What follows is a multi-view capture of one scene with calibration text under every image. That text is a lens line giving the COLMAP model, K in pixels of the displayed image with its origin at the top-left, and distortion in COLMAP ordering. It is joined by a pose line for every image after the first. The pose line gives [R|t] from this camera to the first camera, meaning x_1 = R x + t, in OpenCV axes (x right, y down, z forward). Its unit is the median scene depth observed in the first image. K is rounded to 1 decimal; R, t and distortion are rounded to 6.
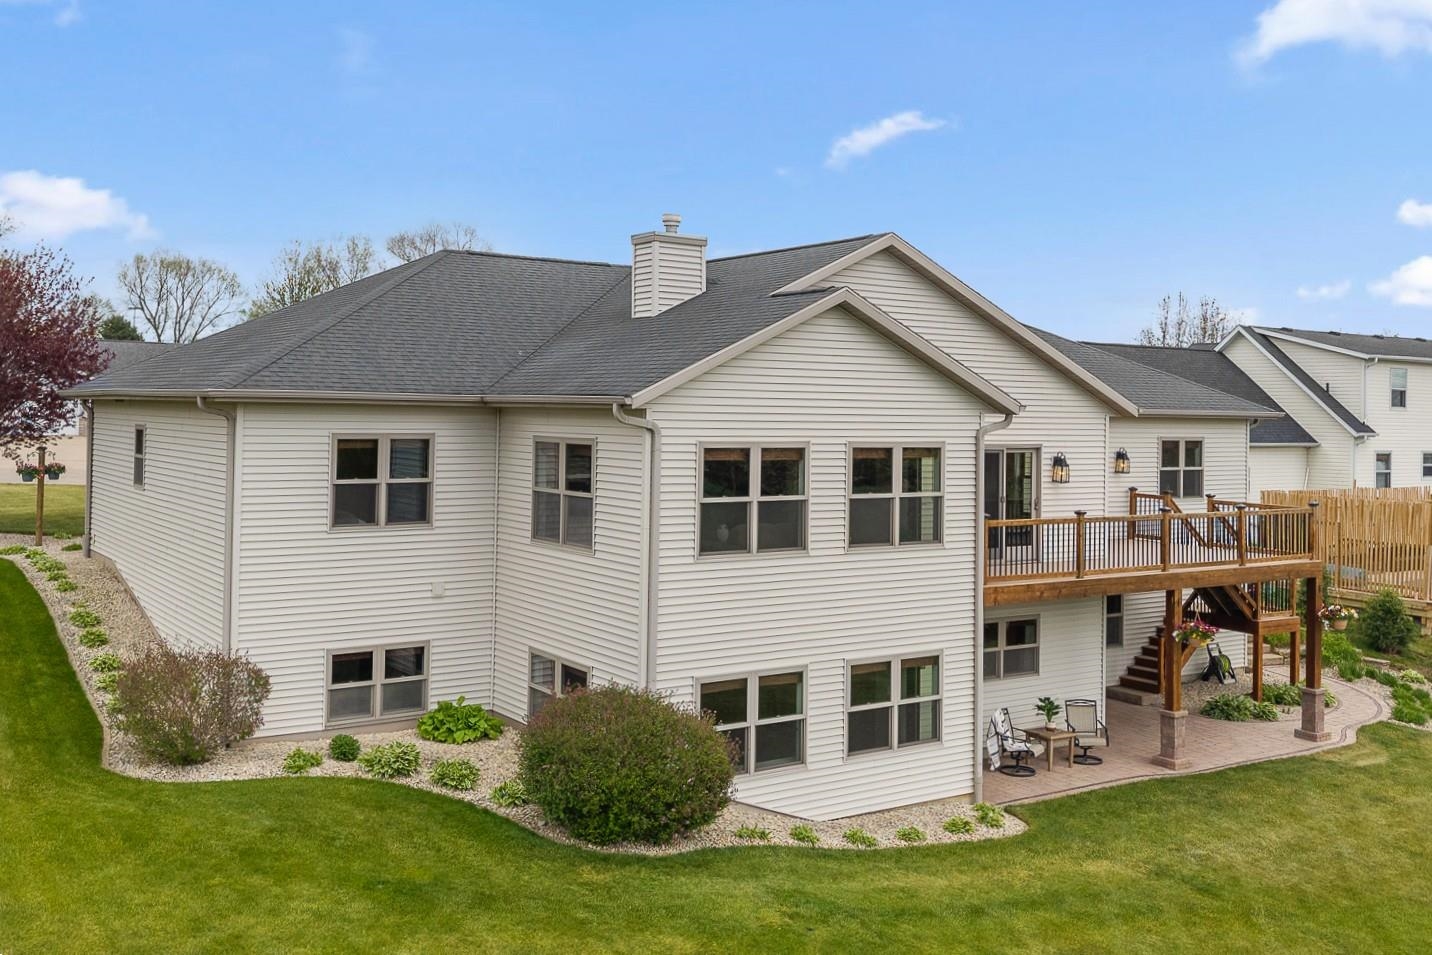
lens RADIAL K [[1138.0, 0, 716.0], [0, 1138.0, 477.5], [0, 0, 1]] dist [0.054116, 0.000293]
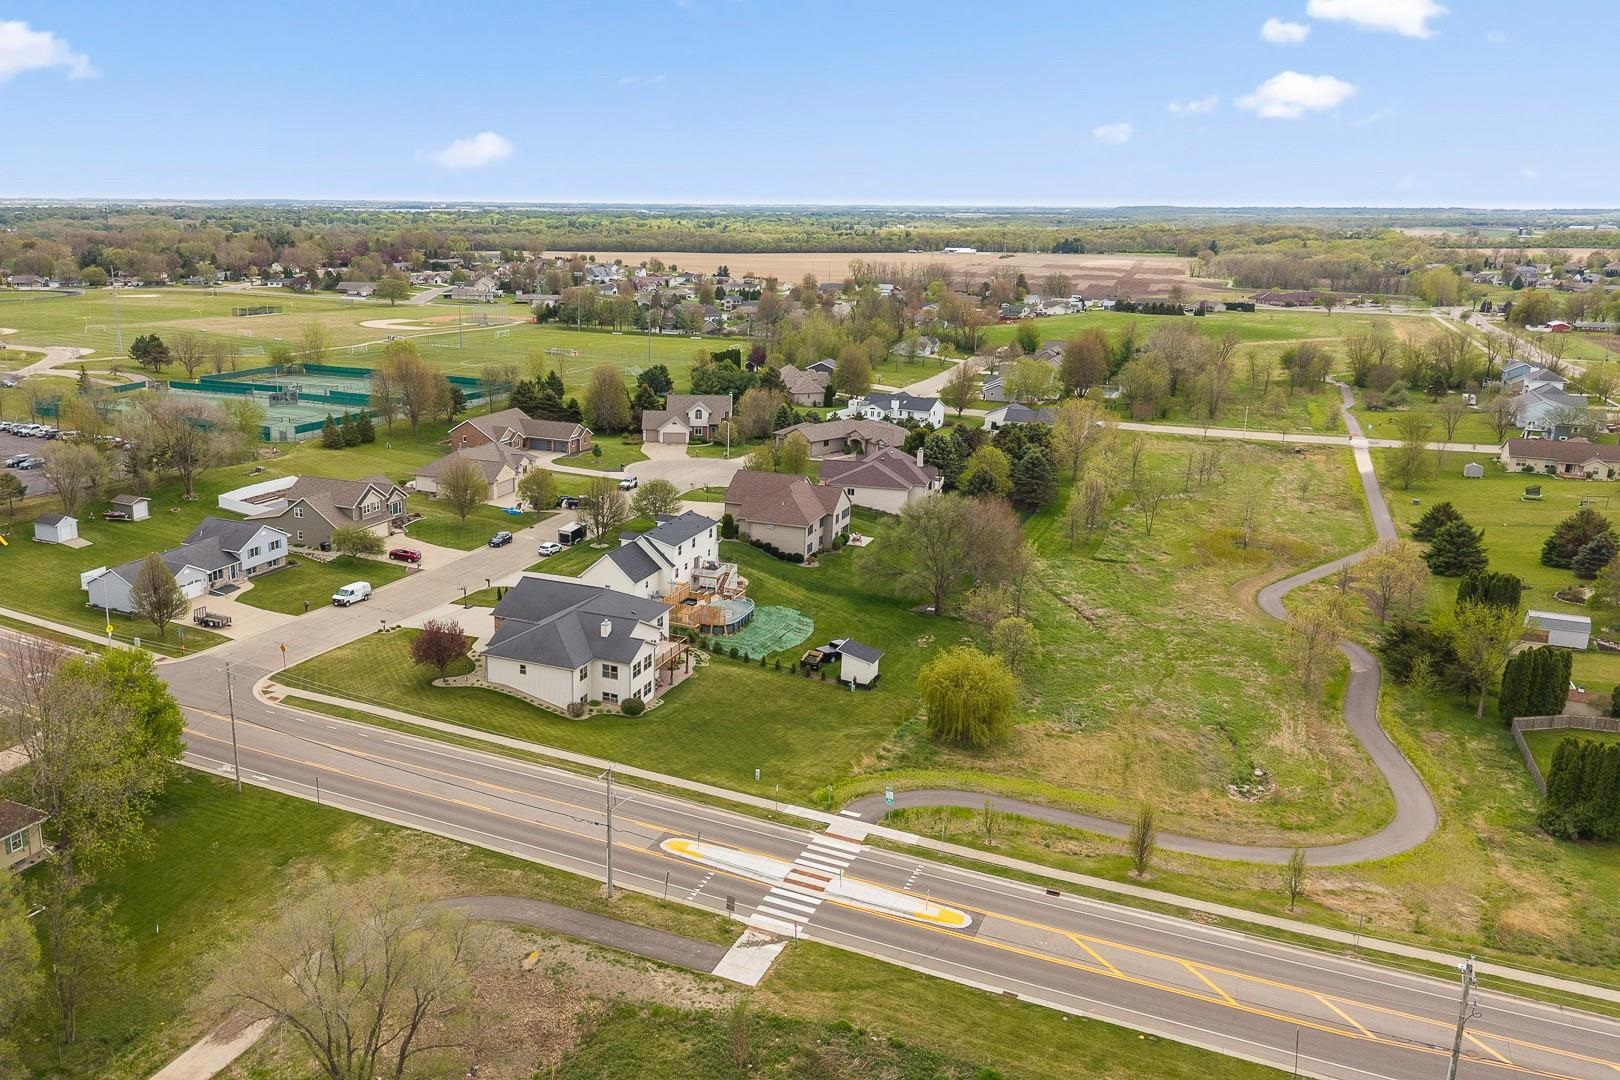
lens RADIAL K [[1287.4, 0, 810.0], [0, 1287.4, 540.0], [0, 0, 1]] dist [0.054116, 0.000293]
pose [[0.761145, -0.134678, 0.634444, -4.228537], [-0.017606, 0.973552, 0.227785, -2.672111], [-0.648343, -0.184547, 0.738644, -5.694624]]
